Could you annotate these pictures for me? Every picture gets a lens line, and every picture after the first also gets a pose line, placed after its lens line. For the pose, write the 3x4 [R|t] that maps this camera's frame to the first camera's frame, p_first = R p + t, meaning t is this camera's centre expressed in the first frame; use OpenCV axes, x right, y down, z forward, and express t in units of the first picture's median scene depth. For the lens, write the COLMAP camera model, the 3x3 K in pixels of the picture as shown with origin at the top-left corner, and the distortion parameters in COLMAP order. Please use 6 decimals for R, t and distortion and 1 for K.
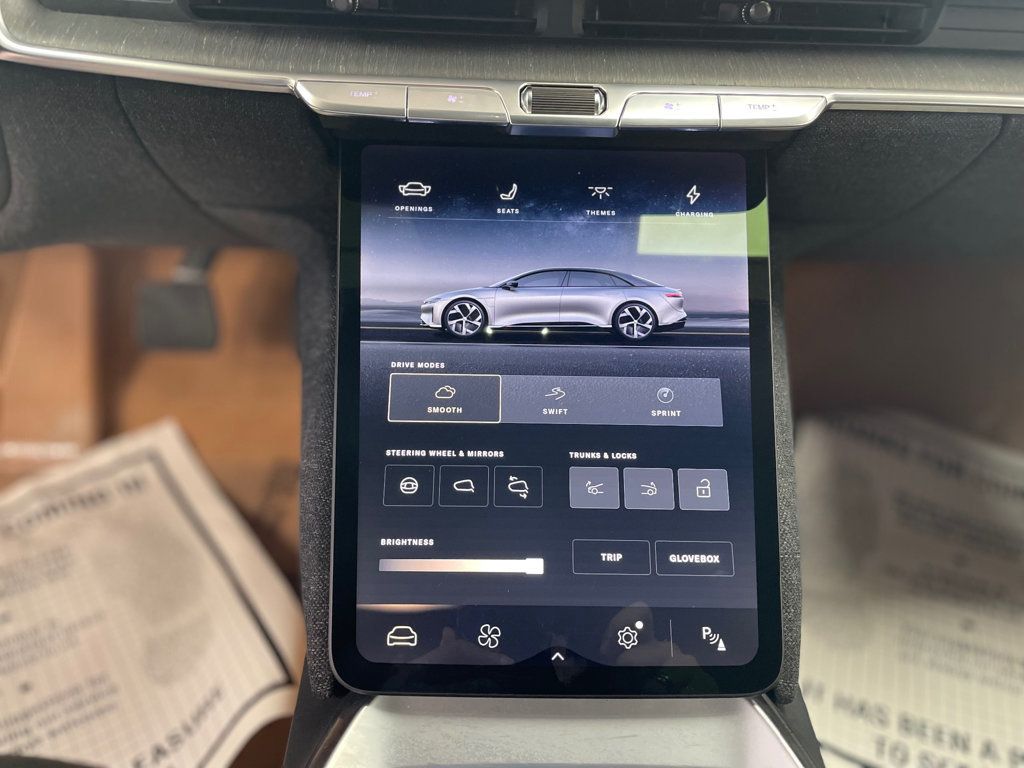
lens RADIAL K [[797.4, 0, 516.8], [0, 797.4, 384.2], [0, 0, 1]] dist [0.054541, -0.093763]
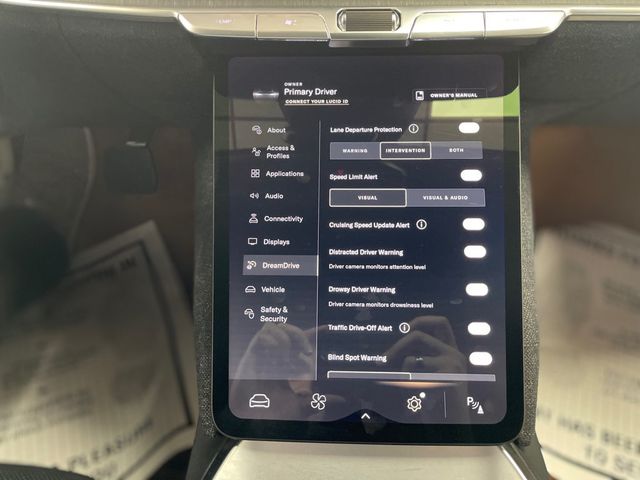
lens RADIAL K [[498.4, 0, 321.4], [0, 498.4, 240.8], [0, 0, 1]] dist [0.054541, -0.093763]
pose [[0.997670, -0.007219, -0.067838, 0.031380], [0.012780, 0.996558, 0.081903, -0.047558], [0.067014, -0.082579, 0.994329, 0.104325]]
